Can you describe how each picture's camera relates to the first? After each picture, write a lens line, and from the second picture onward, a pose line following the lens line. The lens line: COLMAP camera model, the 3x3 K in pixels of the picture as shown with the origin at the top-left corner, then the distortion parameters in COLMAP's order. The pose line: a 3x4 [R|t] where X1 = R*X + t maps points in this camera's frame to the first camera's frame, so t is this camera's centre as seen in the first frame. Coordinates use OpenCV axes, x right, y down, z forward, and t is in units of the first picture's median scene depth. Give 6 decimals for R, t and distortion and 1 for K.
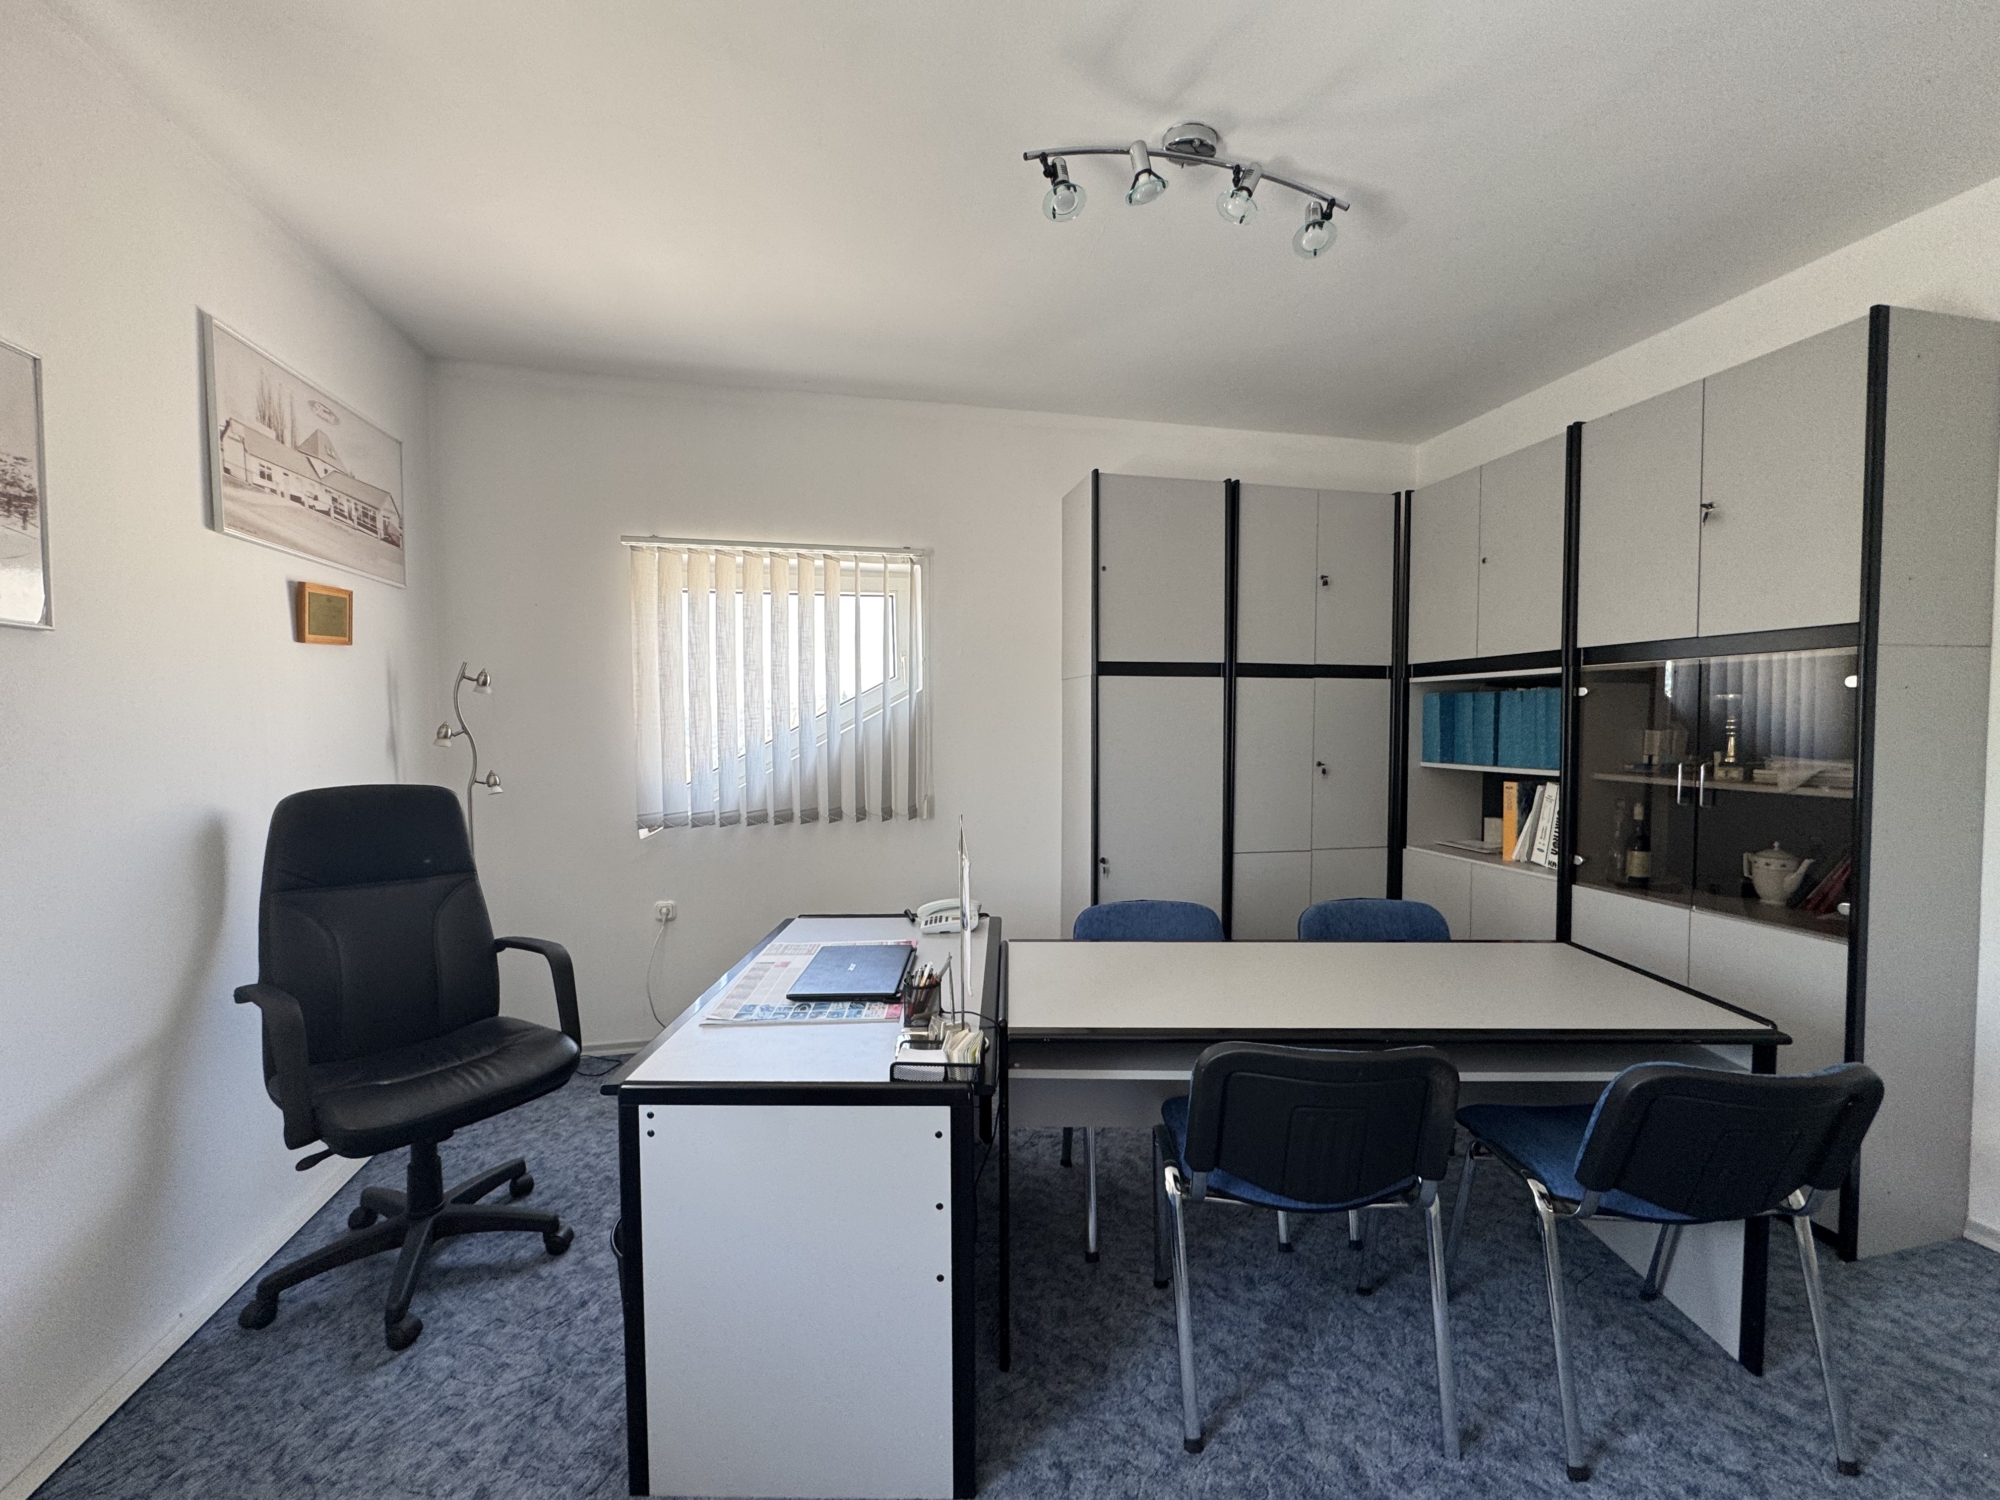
lens RADIAL K [[800.5, 0, 1000.4], [0, 800.5, 749.1], [0, 0, 1]] dist [-0.003944, 0.001010]
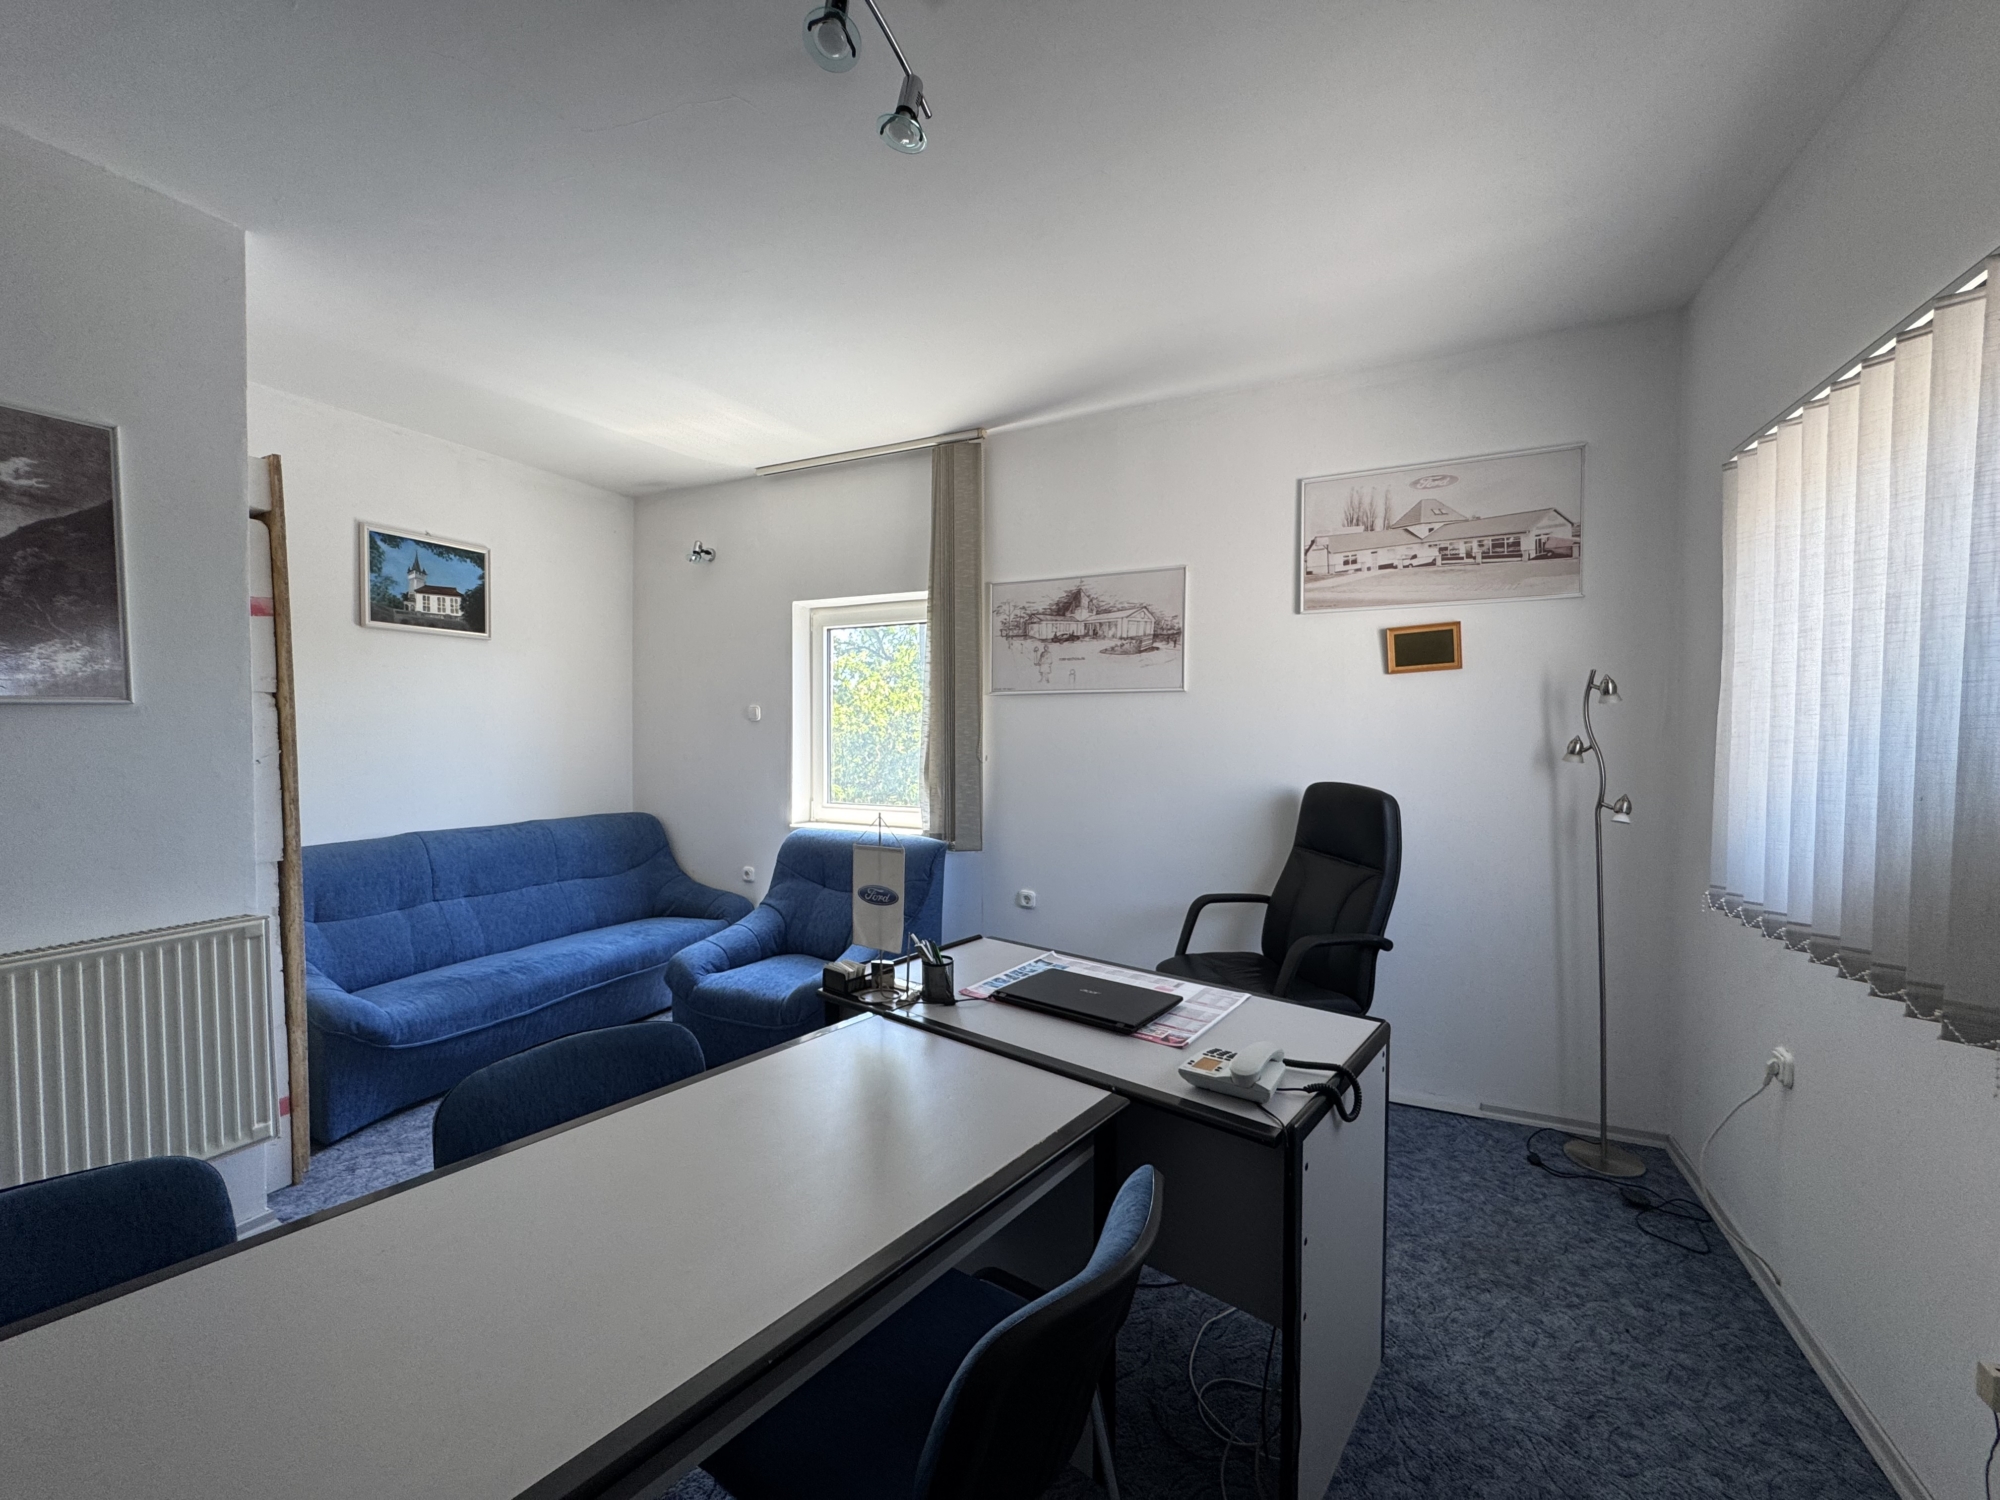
lens RADIAL K [[800.5, 0, 1000.2], [0, 800.5, 754.8], [0, 0, 1]] dist [-0.003944, 0.001010]
pose [[-0.624475, 0.026008, -0.780612, 0.561814], [-0.029651, 0.997935, 0.056970, -0.058273], [0.780482, 0.058722, -0.622415, 1.345209]]
